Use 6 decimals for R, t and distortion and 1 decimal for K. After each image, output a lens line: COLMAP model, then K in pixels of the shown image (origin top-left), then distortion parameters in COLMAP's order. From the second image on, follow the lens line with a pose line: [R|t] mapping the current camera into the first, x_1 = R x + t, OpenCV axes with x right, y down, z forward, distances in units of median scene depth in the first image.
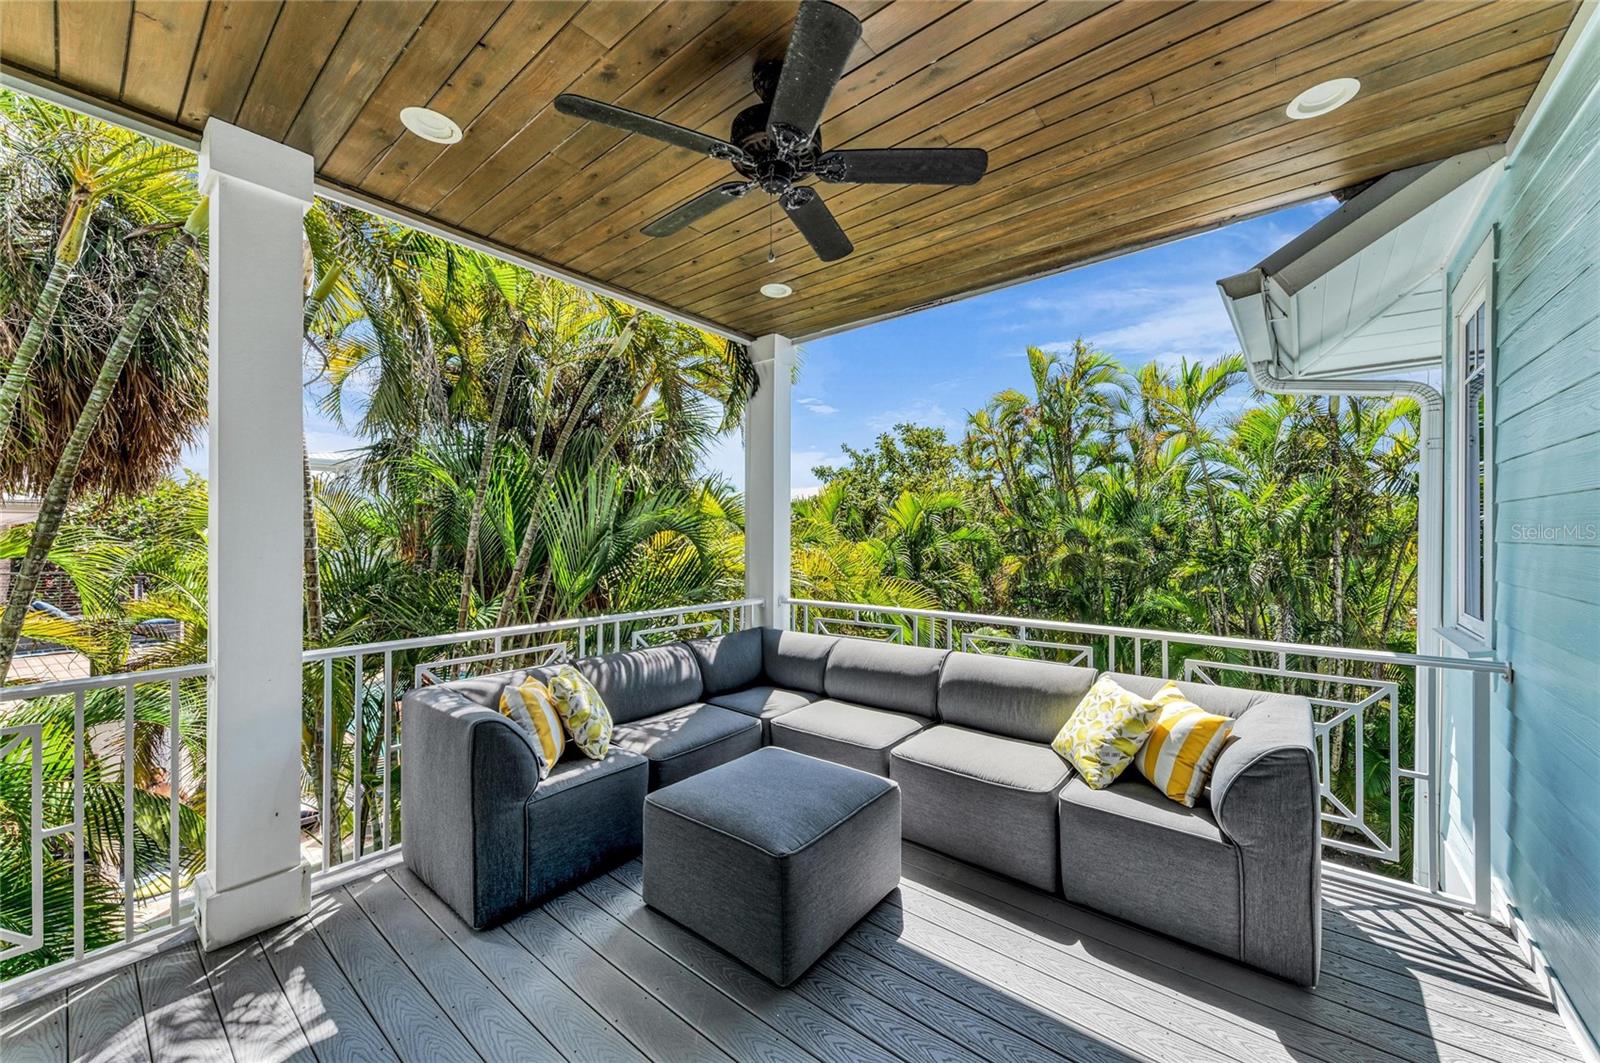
lens RADIAL K [[592.9, 0, 798.9], [0, 592.9, 532.4], [0, 0, 1]] dist [0.001854, -0.000197]
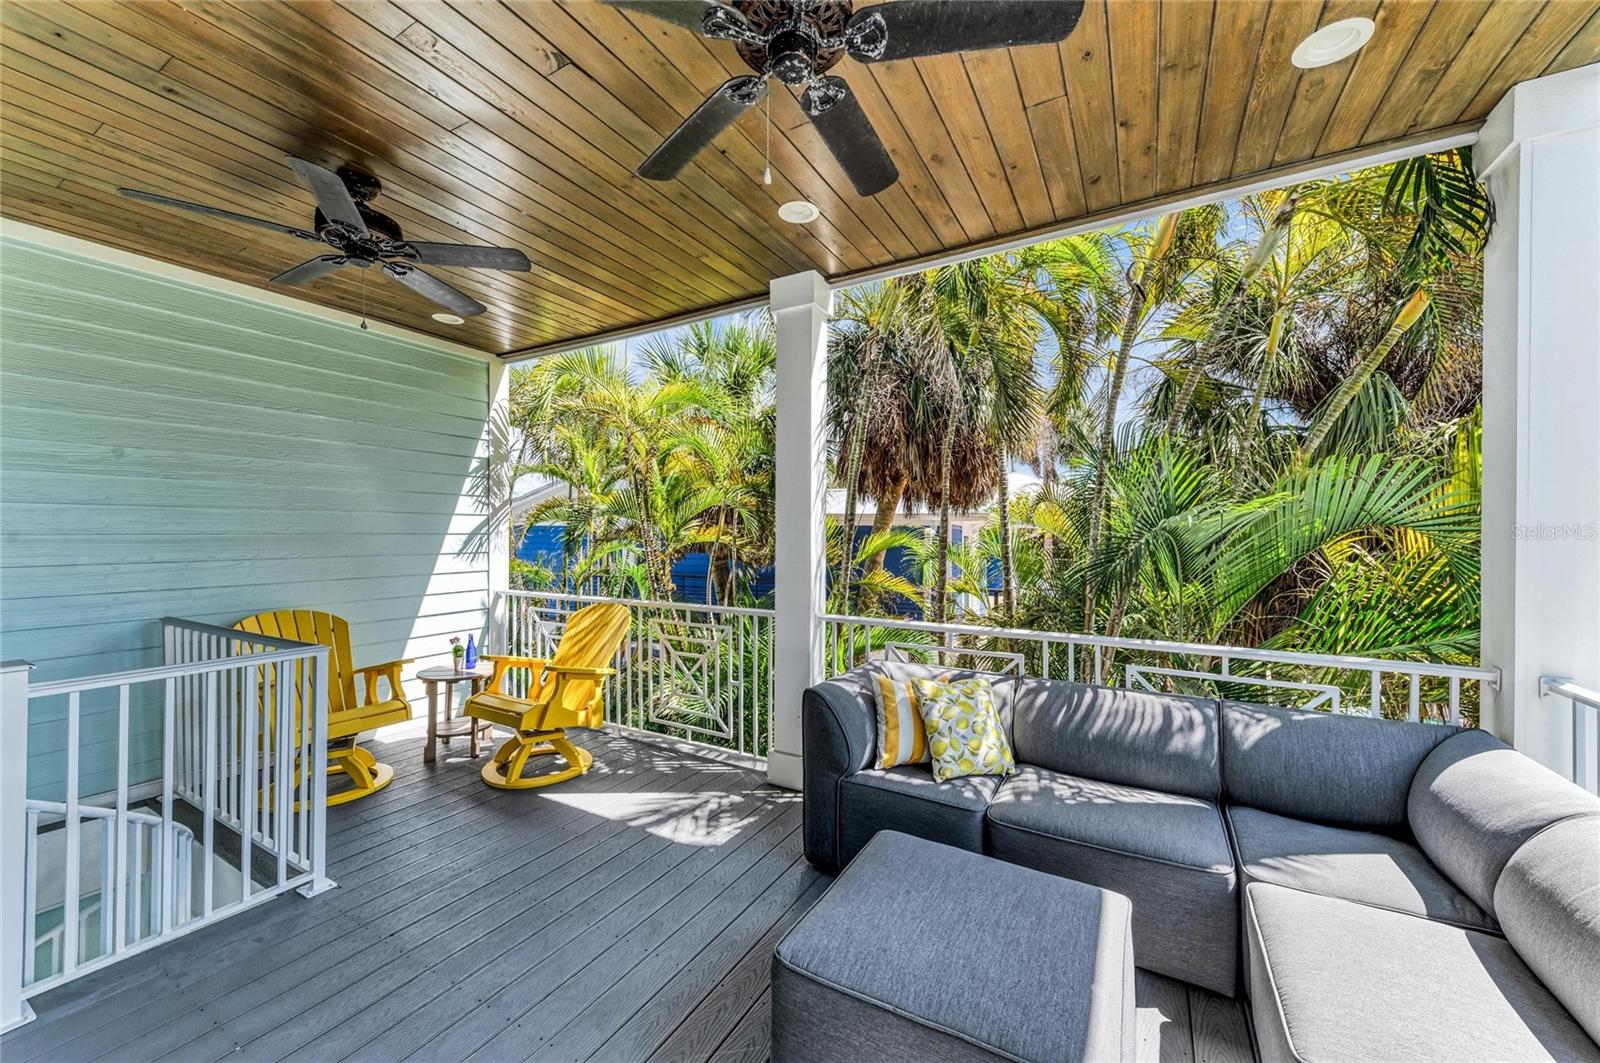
lens RADIAL K [[592.9, 0, 805.3], [0, 592.9, 533.1], [0, 0, 1]] dist [0.001854, -0.000197]
pose [[0.159841, -0.001749, -0.987141, 0.434745], [0.001430, 0.999998, -0.001540, 0.005451], [0.987142, -0.001166, 0.159843, 0.548007]]
